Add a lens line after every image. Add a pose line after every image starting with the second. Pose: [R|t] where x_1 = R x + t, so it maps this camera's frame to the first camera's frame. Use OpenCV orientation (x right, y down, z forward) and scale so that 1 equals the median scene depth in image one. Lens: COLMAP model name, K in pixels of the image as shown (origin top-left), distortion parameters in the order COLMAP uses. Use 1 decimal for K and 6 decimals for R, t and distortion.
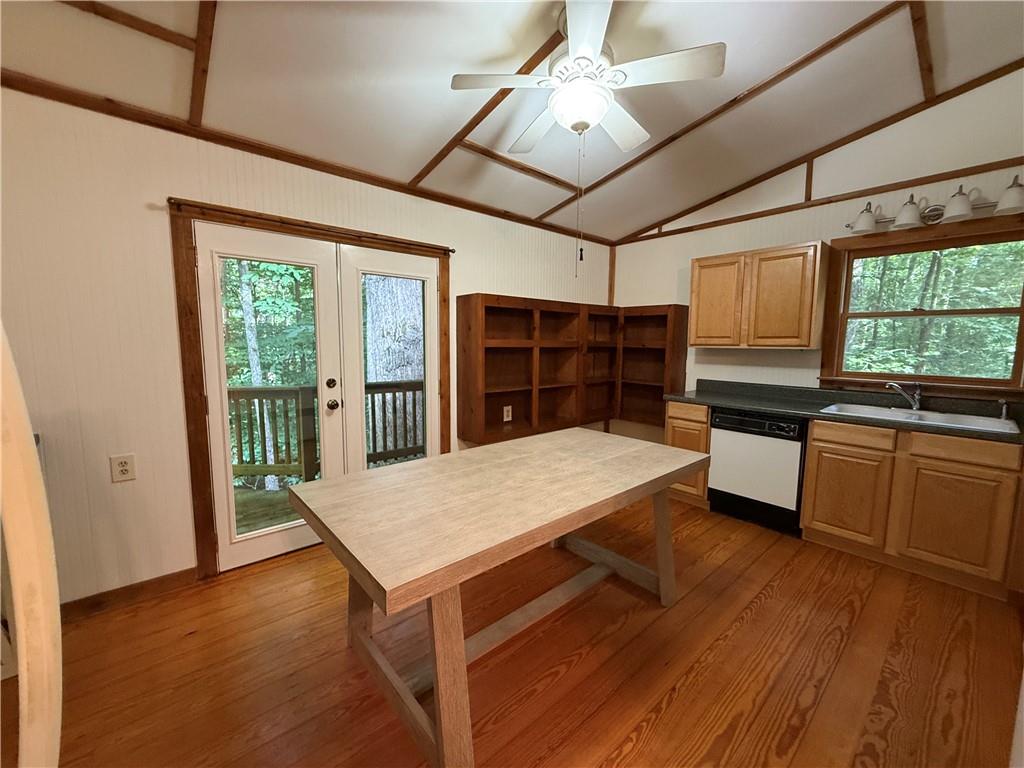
lens RADIAL K [[409.8, 0, 511.5], [0, 409.8, 383.4], [0, 0, 1]] dist [-0.001995, -0.000060]
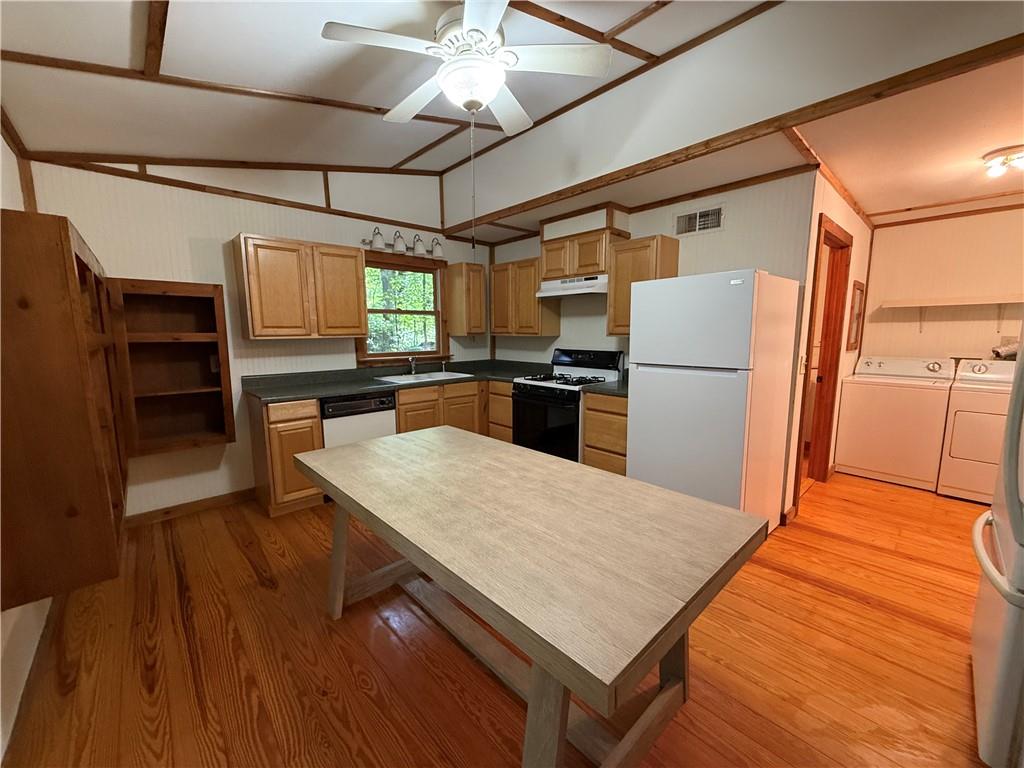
lens RADIAL K [[409.8, 0, 511.8], [0, 409.8, 386.6], [0, 0, 1]] dist [-0.001995, -0.000060]
pose [[-0.033972, -0.142249, 0.989248, -0.491102], [0.109227, 0.983361, 0.145154, -0.063260], [-0.993436, 0.112984, -0.017869, 0.561340]]
